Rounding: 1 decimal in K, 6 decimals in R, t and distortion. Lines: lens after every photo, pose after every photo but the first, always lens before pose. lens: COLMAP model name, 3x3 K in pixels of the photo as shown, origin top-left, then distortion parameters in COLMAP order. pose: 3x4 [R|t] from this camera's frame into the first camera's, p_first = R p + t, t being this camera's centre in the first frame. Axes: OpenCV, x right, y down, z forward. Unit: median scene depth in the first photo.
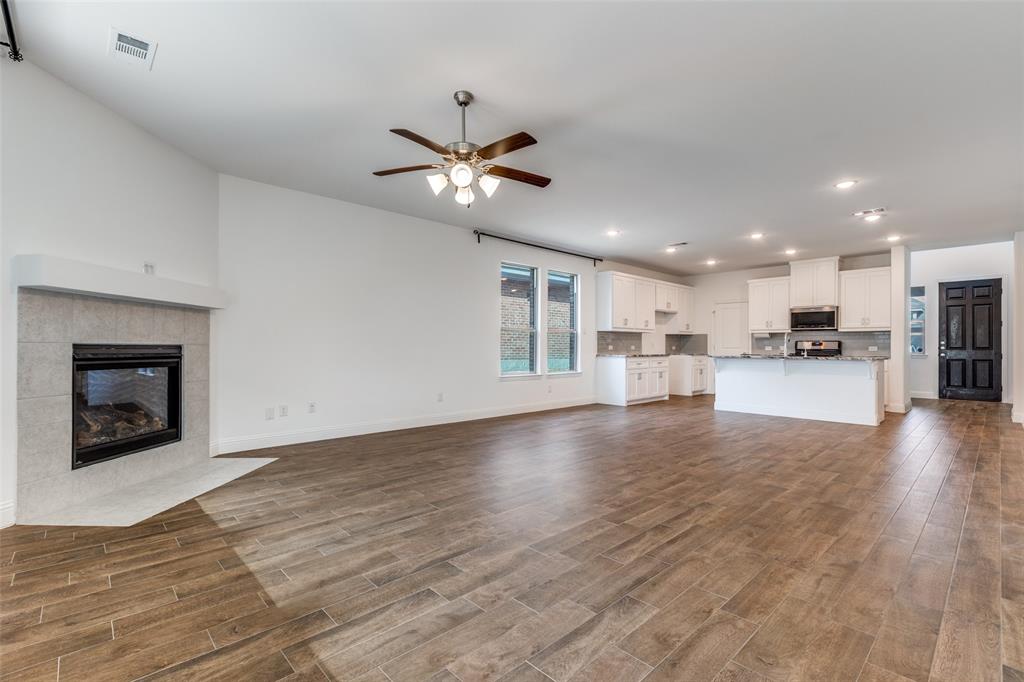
lens RADIAL K [[463.9, 0, 507.7], [0, 463.9, 345.7], [0, 0, 1]] dist [0.001427, 0.000579]
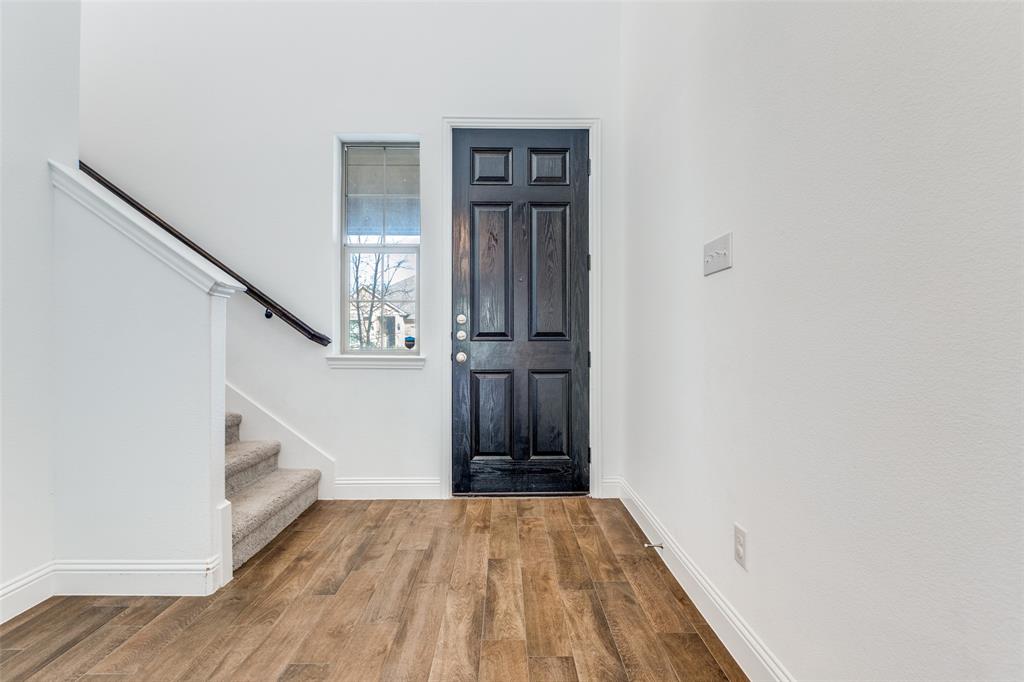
lens RADIAL K [[454.7, 0, 507.8], [0, 454.7, 341.9], [0, 0, 1]] dist [-0.003502, -0.000347]
pose [[0.680261, -0.007964, 0.732927, 0.795432], [-0.000239, 0.999939, 0.011088, 0.006801], [-0.732970, -0.007718, 0.680217, 0.834562]]
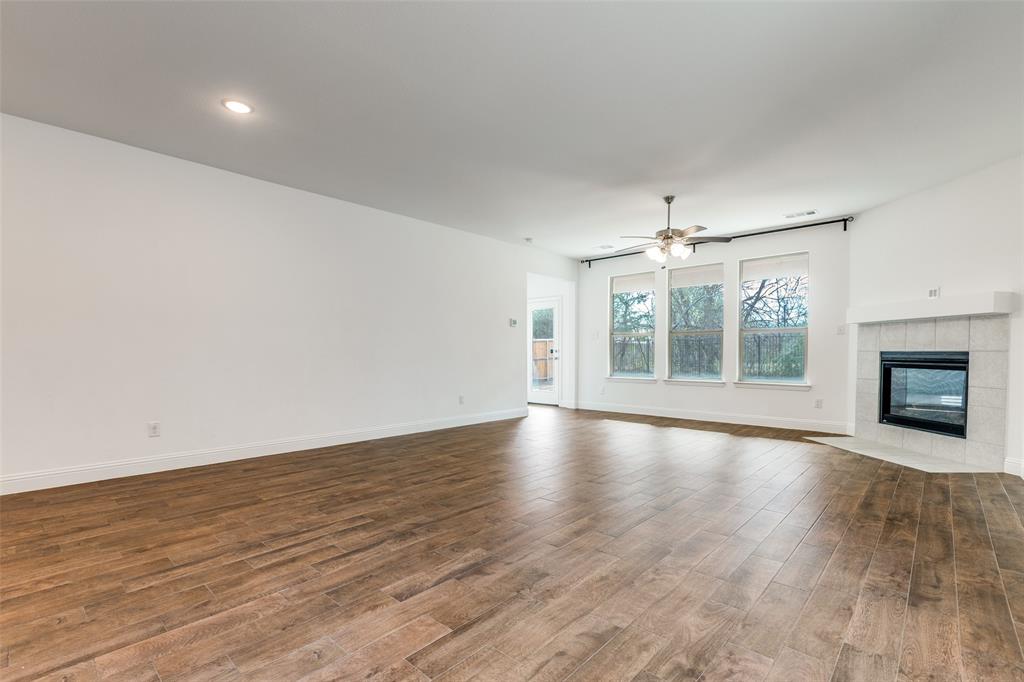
lens RADIAL K [[469.9, 0, 502.9], [0, 469.9, 362.2], [0, 0, 1]] dist [-0.000511, -0.000213]
pose [[-0.997879, -0.004511, -0.064942, 0.207921], [-0.005726, 0.999812, 0.018523, 0.004232], [0.064846, 0.018855, -0.997717, 0.916287]]
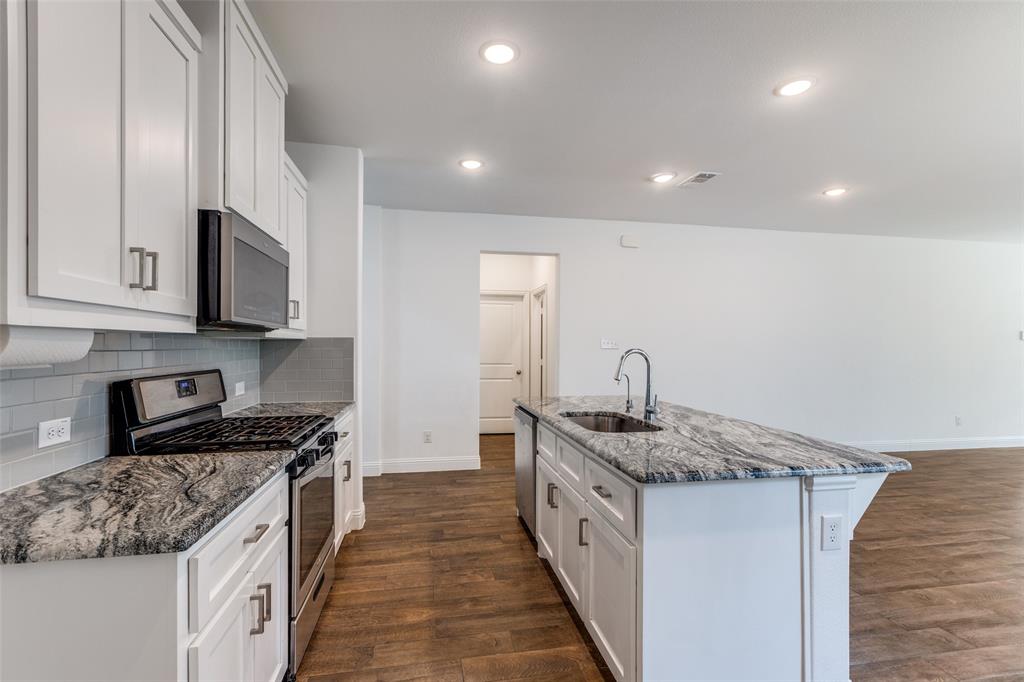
lens RADIAL K [[463.9, 0, 507.7], [0, 463.9, 345.7], [0, 0, 1]] dist [0.001427, 0.000579]
pose [[-0.839456, -0.009713, 0.543342, 0.410535], [-0.011245, 0.999937, 0.000502, -0.026917], [-0.543312, -0.005688, -0.839512, 1.112196]]
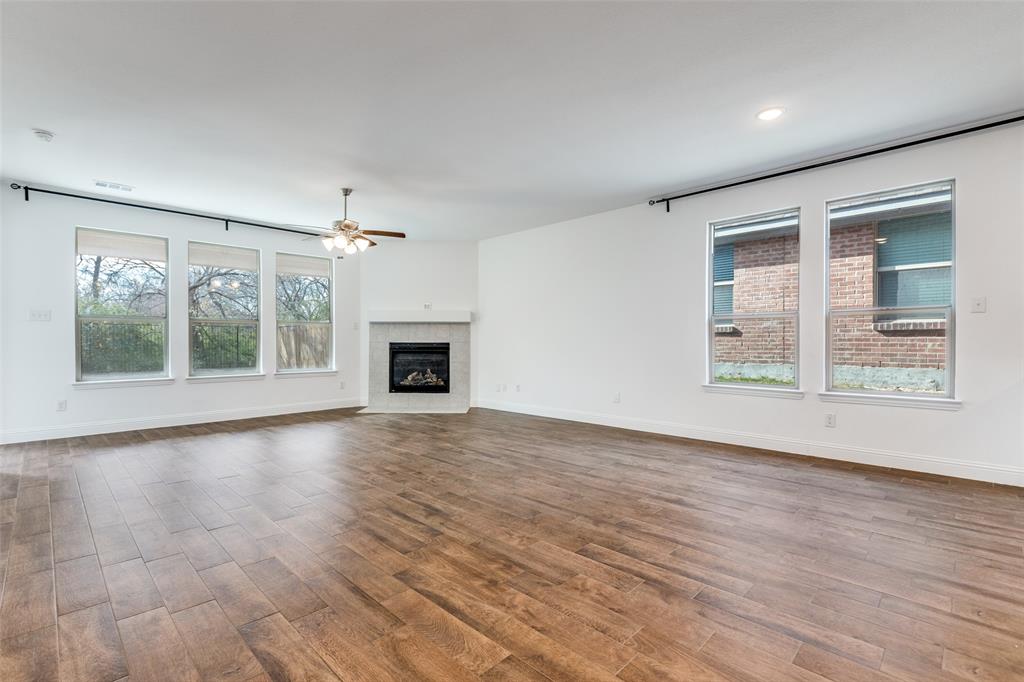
lens RADIAL K [[463.9, 0, 507.7], [0, 463.9, 345.7], [0, 0, 1]] dist [0.001427, 0.000579]
pose [[0.032388, 0.002207, -0.999473, 0.545949], [0.001566, 0.999996, 0.002258, 0.002802], [0.999474, -0.001638, 0.032384, 0.531996]]
